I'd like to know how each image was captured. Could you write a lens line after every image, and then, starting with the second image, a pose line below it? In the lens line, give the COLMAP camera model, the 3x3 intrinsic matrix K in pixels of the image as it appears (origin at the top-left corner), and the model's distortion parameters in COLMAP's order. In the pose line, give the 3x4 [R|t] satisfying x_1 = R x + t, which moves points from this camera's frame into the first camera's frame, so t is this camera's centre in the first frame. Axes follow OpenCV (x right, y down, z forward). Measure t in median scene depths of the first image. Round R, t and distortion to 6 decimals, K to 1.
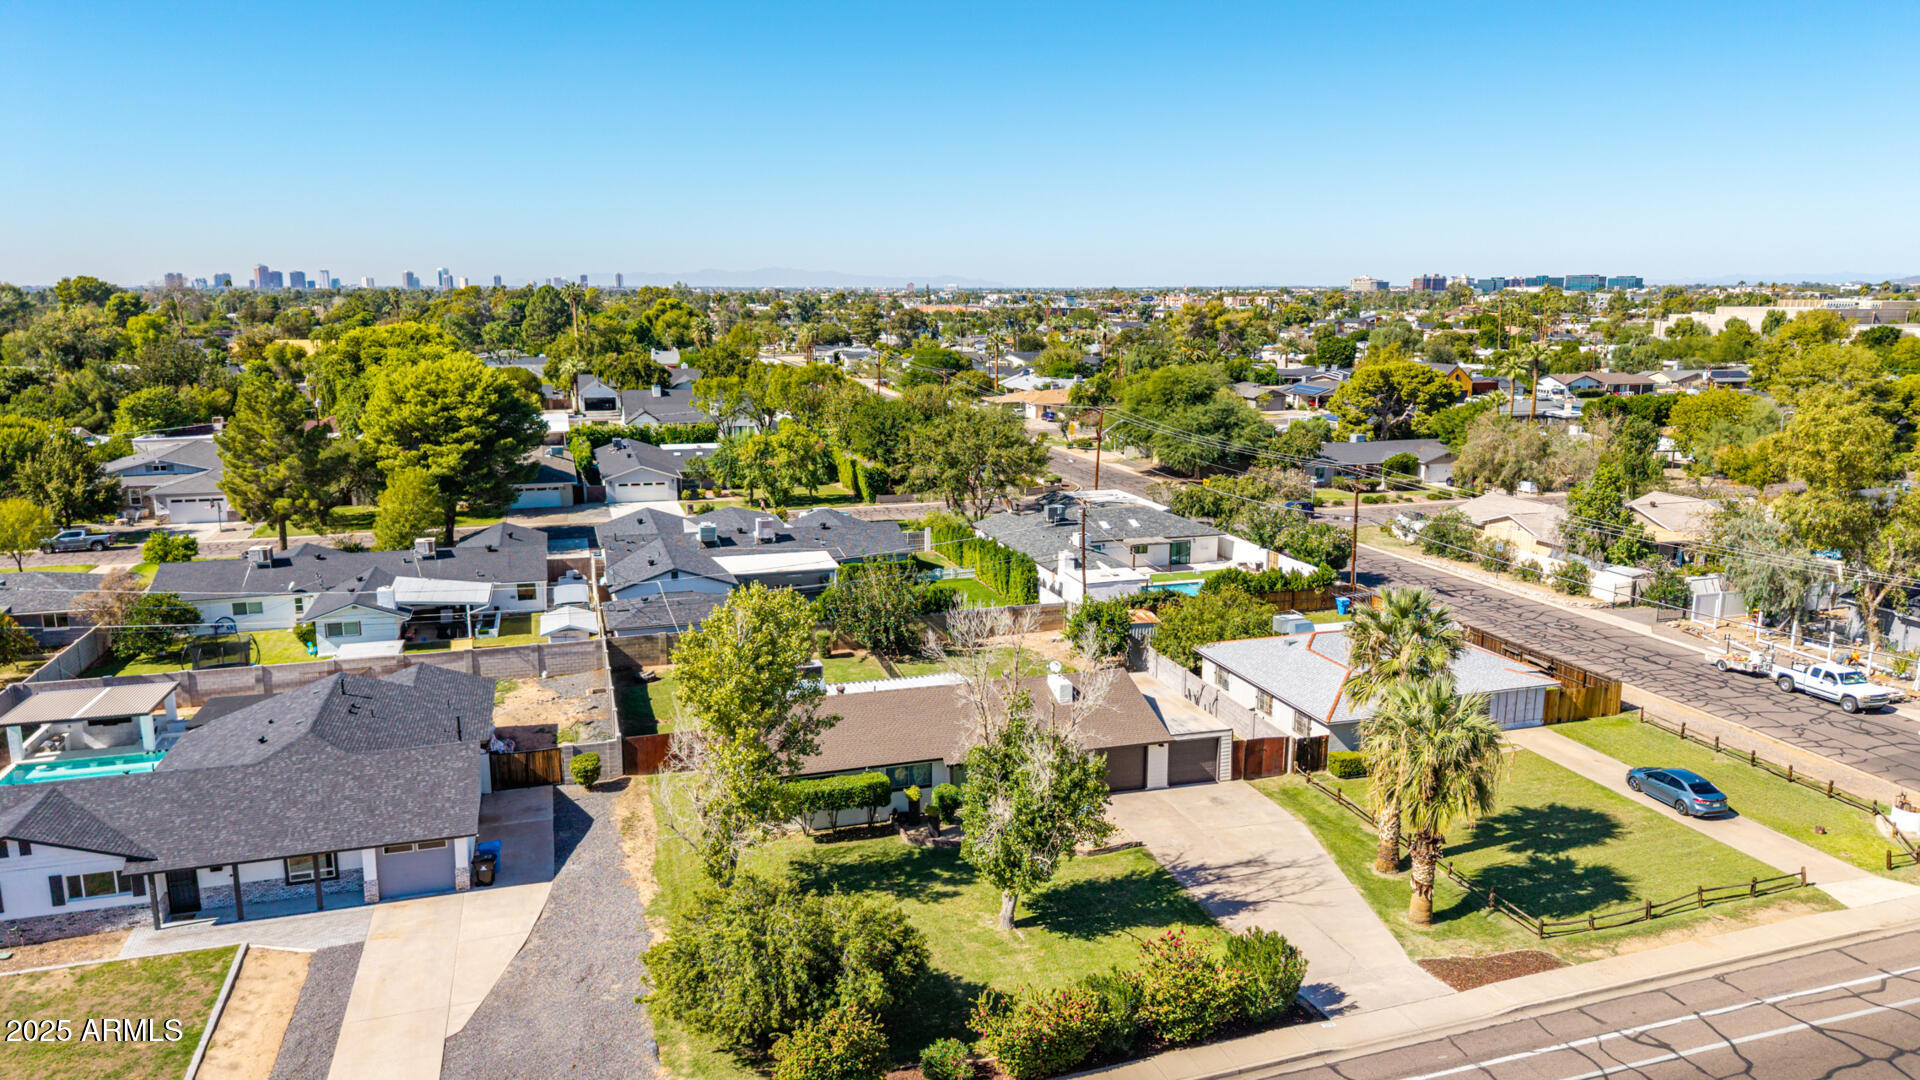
lens RADIAL K [[1280.1, 0, 964.7], [0, 1280.1, 545.1], [0, 0, 1]] dist [0.044381, -0.050078]
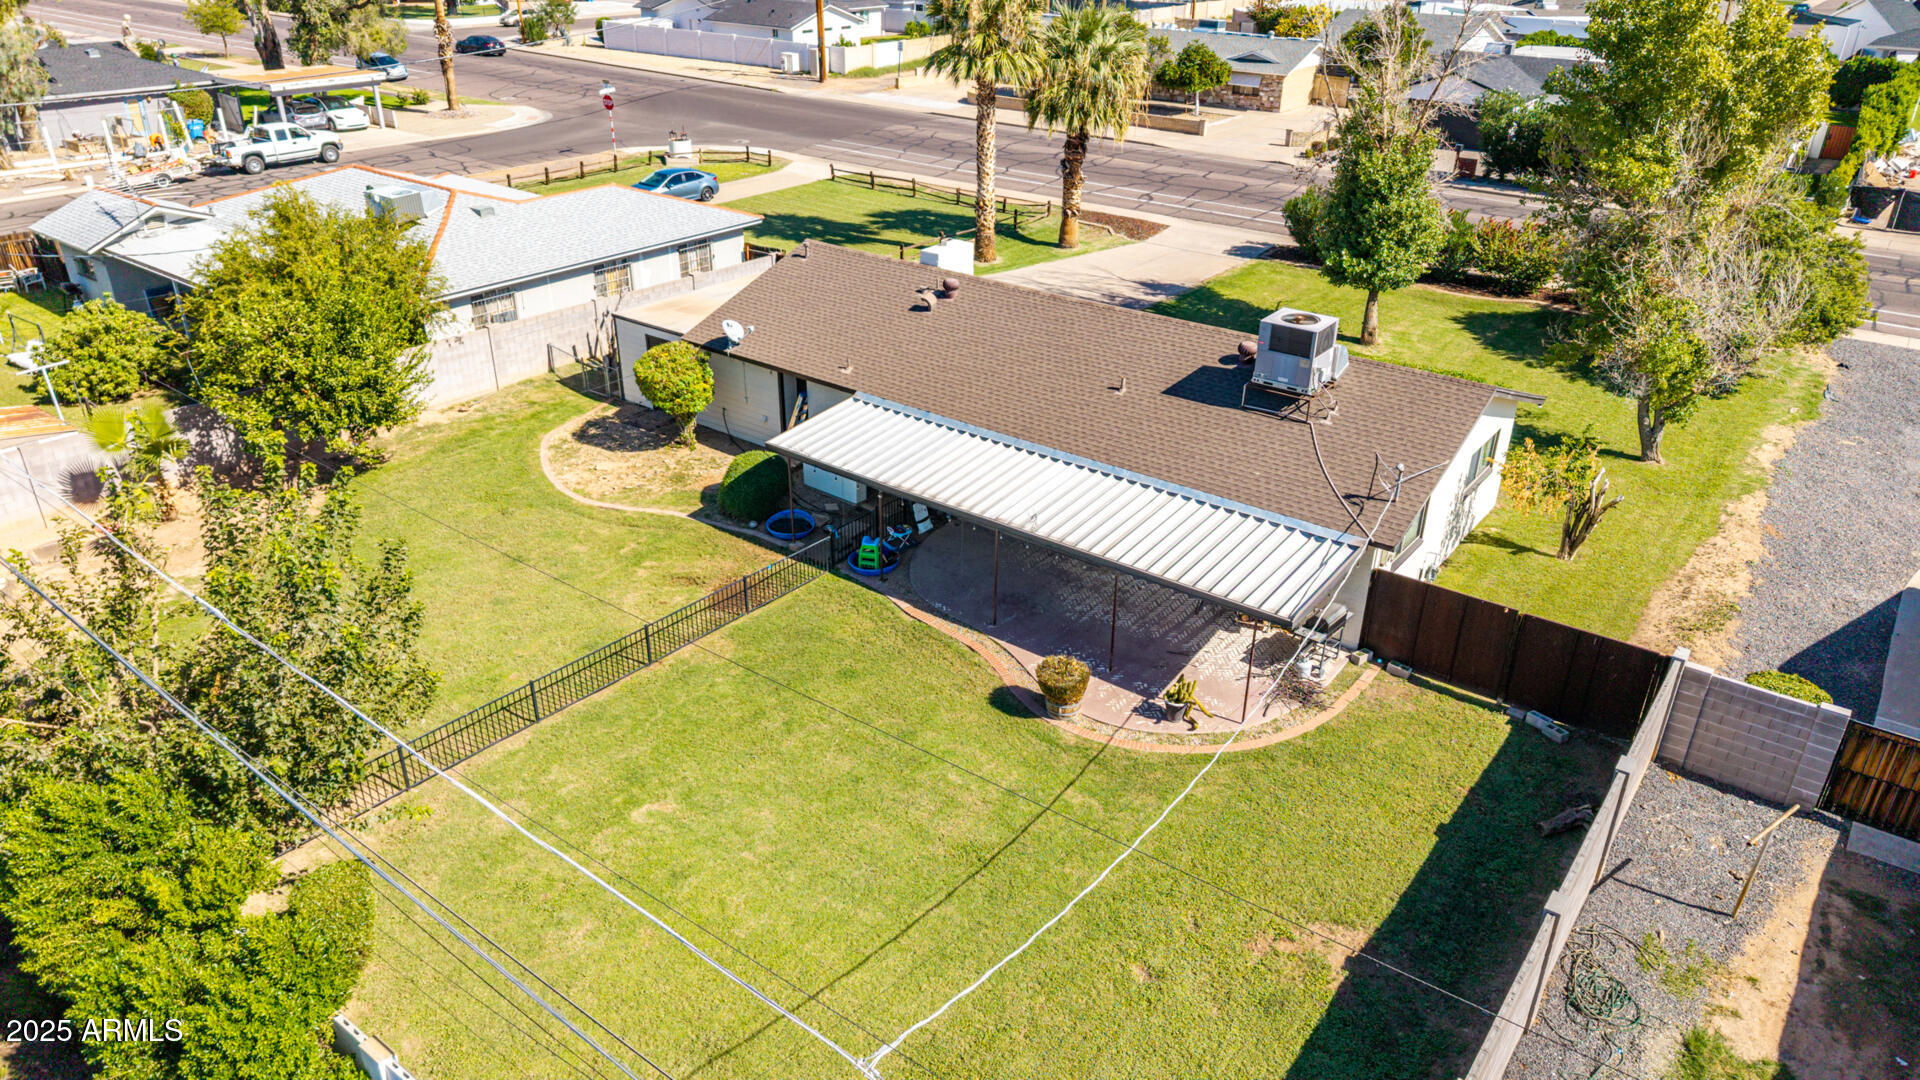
lens RADIAL K [[1280.1, 0, 964.7], [0, 1280.1, 545.1], [0, 0, 1]] dist [0.044381, -0.050078]
pose [[-0.579438, -0.381372, 0.720283, -0.398376], [0.147776, 0.819954, 0.553025, -0.103069], [-0.801508, 0.426884, -0.418755, 1.289943]]
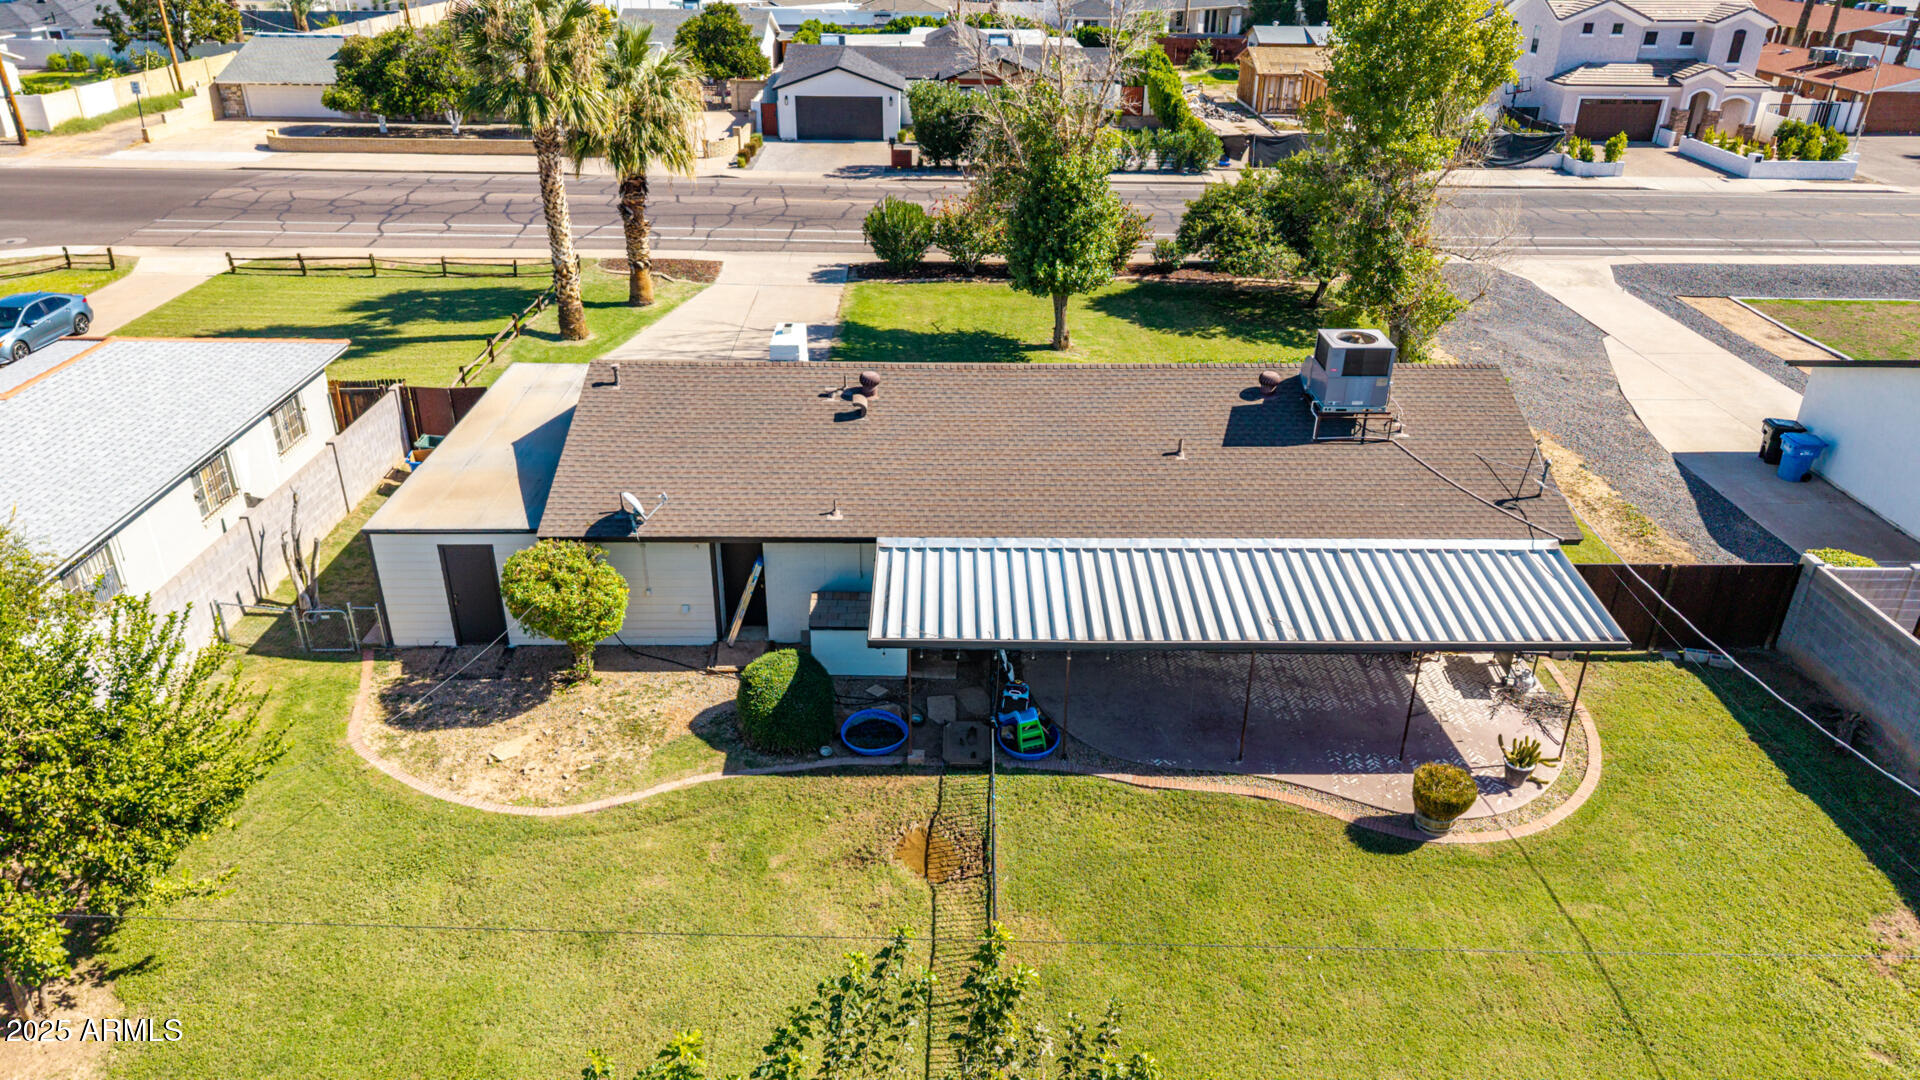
lens RADIAL K [[1280.1, 0, 964.7], [0, 1280.1, 545.1], [0, 0, 1]] dist [0.044381, -0.050078]
pose [[-0.958661, -0.141115, 0.247096, -0.111740], [0.042536, 0.787545, 0.614787, -0.116201], [-0.281355, 0.599882, -0.748986, 1.371009]]
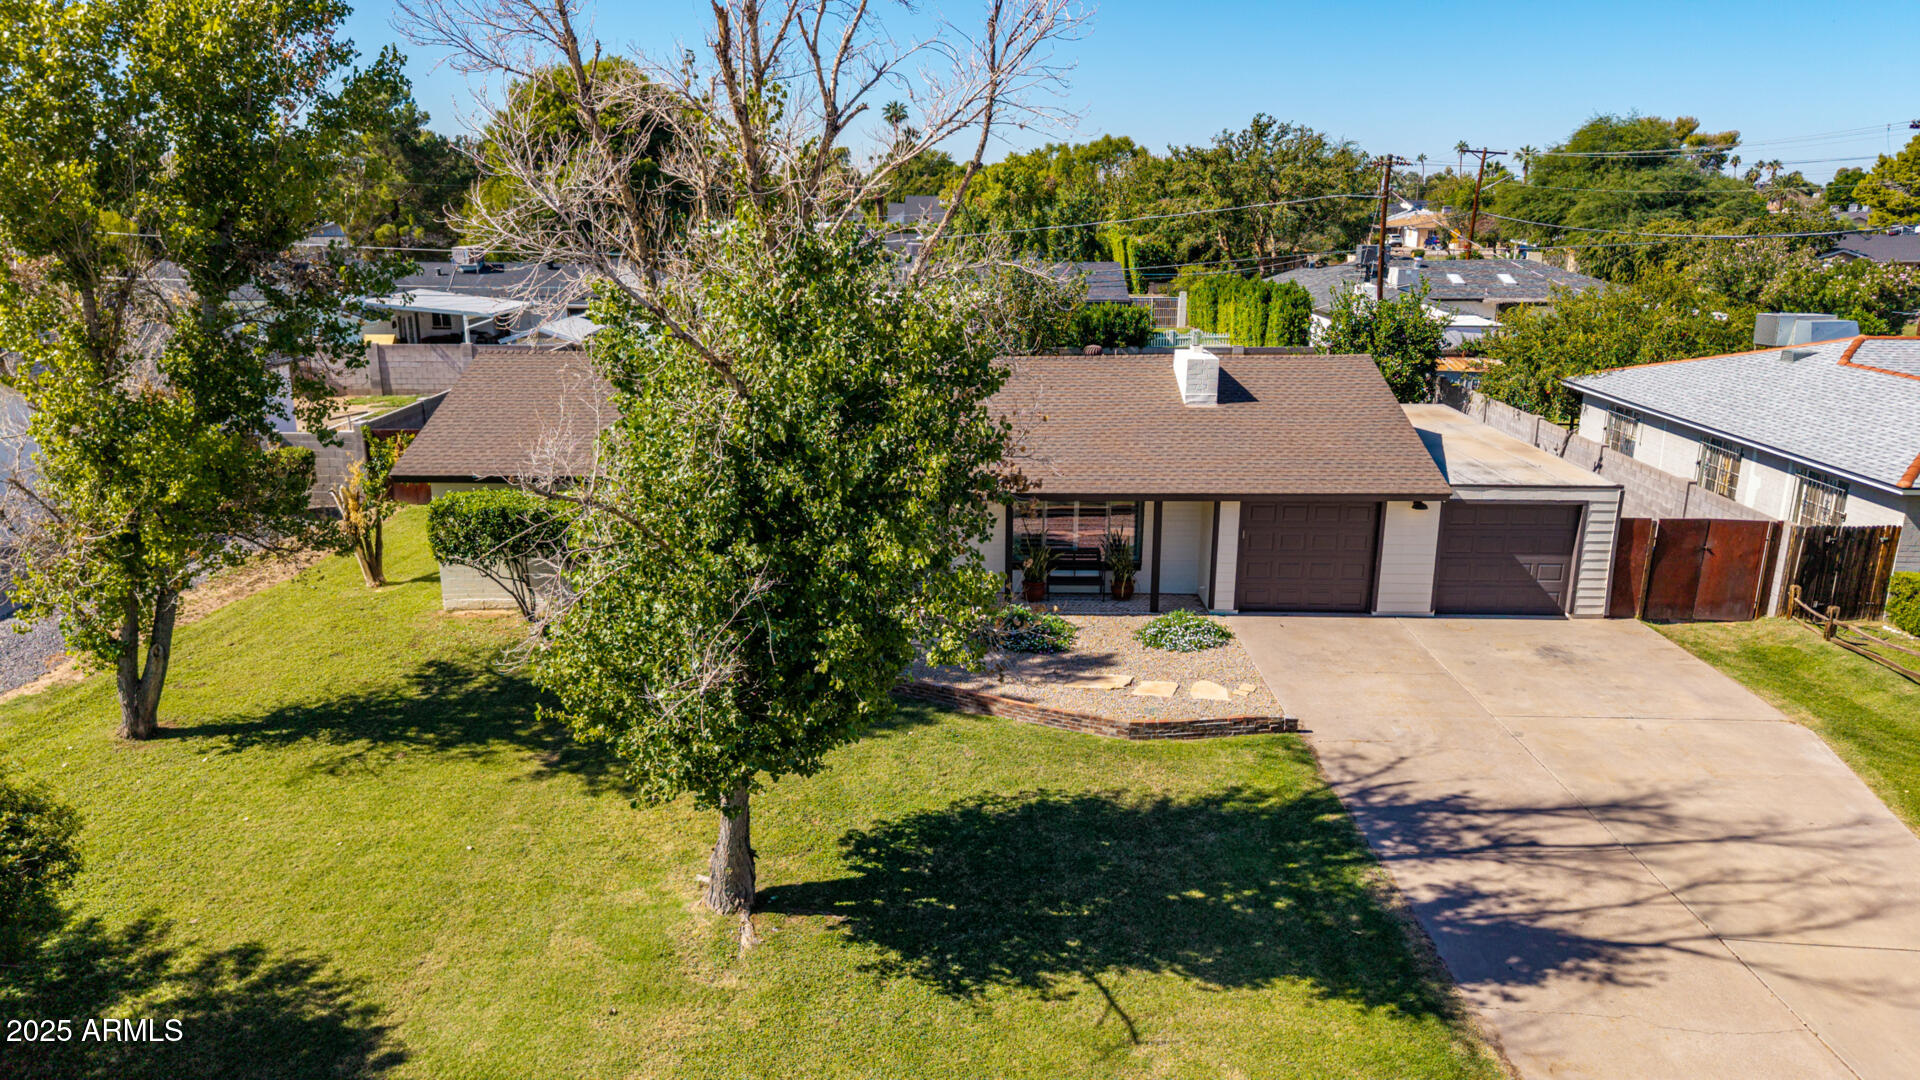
lens RADIAL K [[1280.1, 0, 964.7], [0, 1280.1, 545.1], [0, 0, 1]] dist [0.044381, -0.050078]
pose [[0.953407, 0.081034, -0.290601, 0.131240], [-0.061375, 0.995205, 0.076154, 0.142165], [0.295379, -0.054770, 0.953809, 0.555931]]
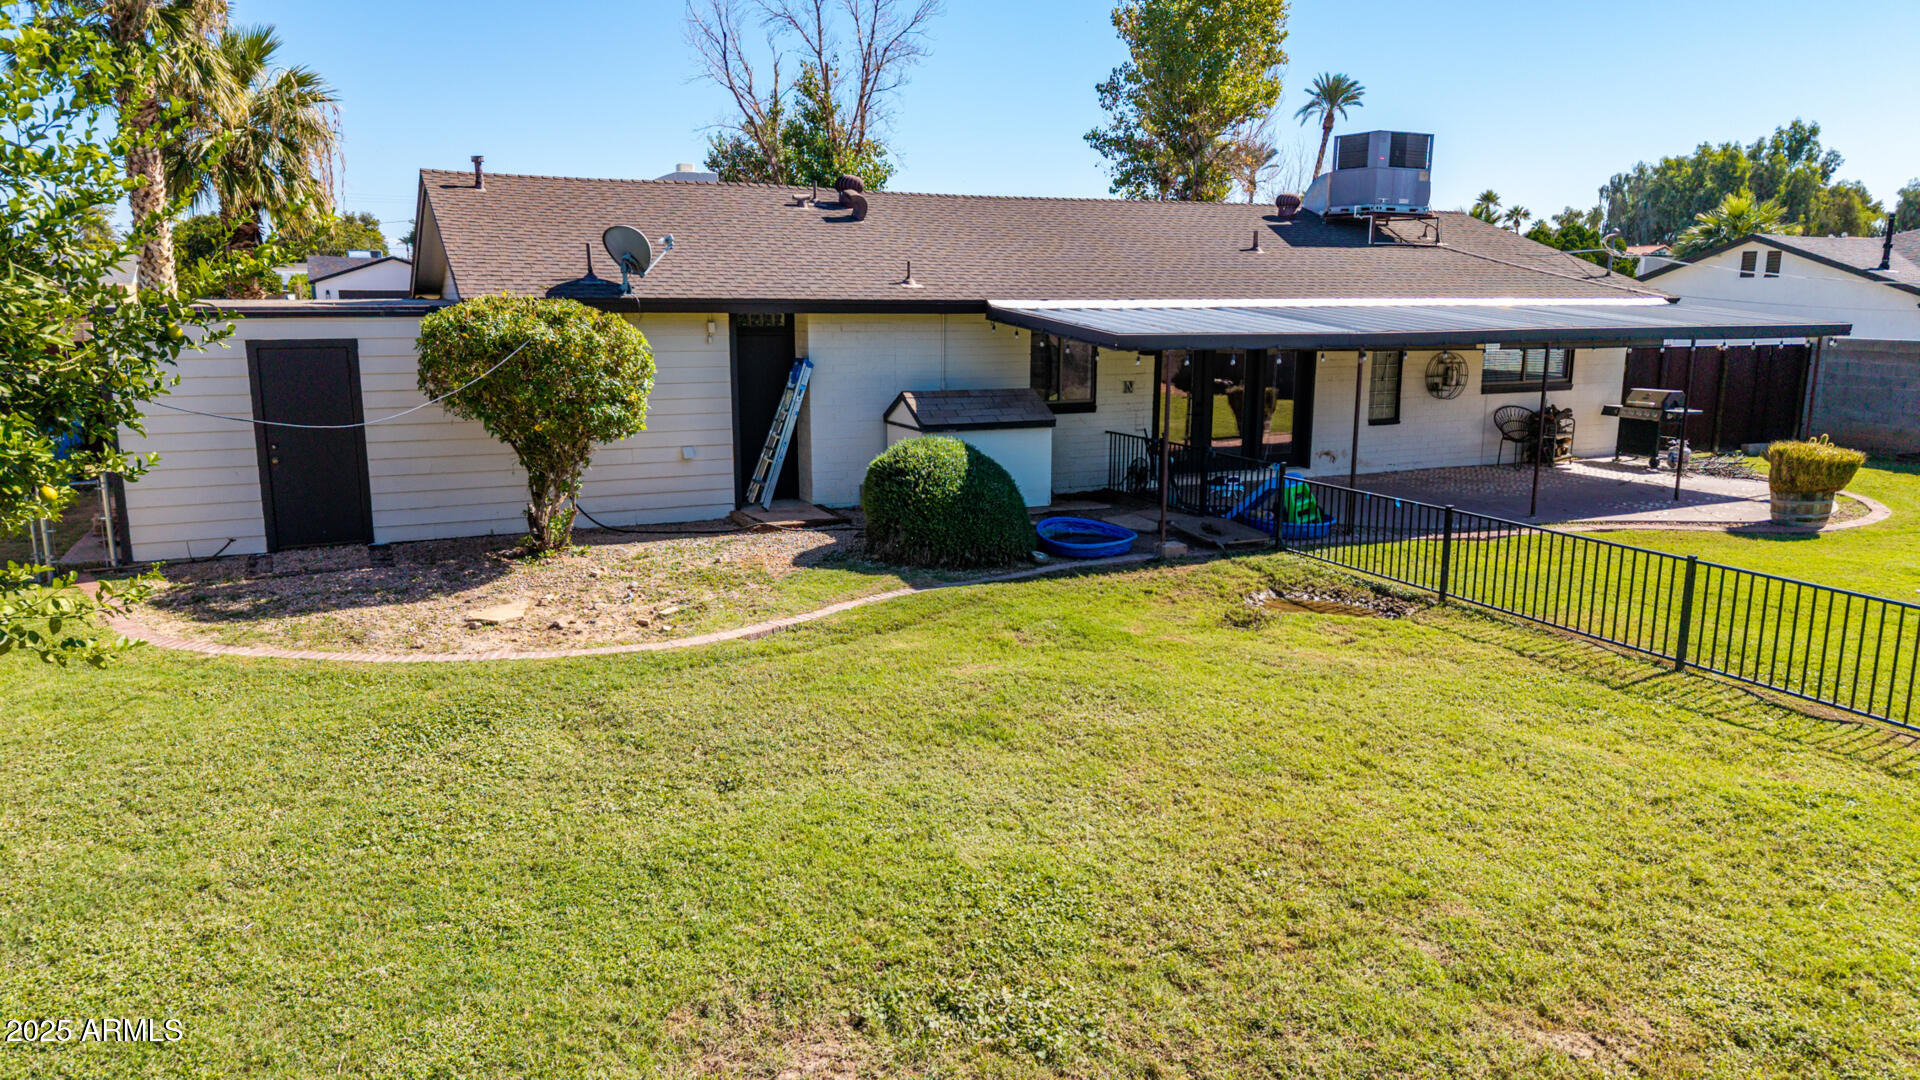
lens RADIAL K [[1280.1, 0, 964.7], [0, 1280.1, 545.1], [0, 0, 1]] dist [0.044381, -0.050078]
pose [[-0.989800, 0.023840, -0.140454, 0.052392], [-0.032360, 0.922504, 0.384629, 0.063383], [0.138739, 0.385251, -0.912323, 1.348223]]
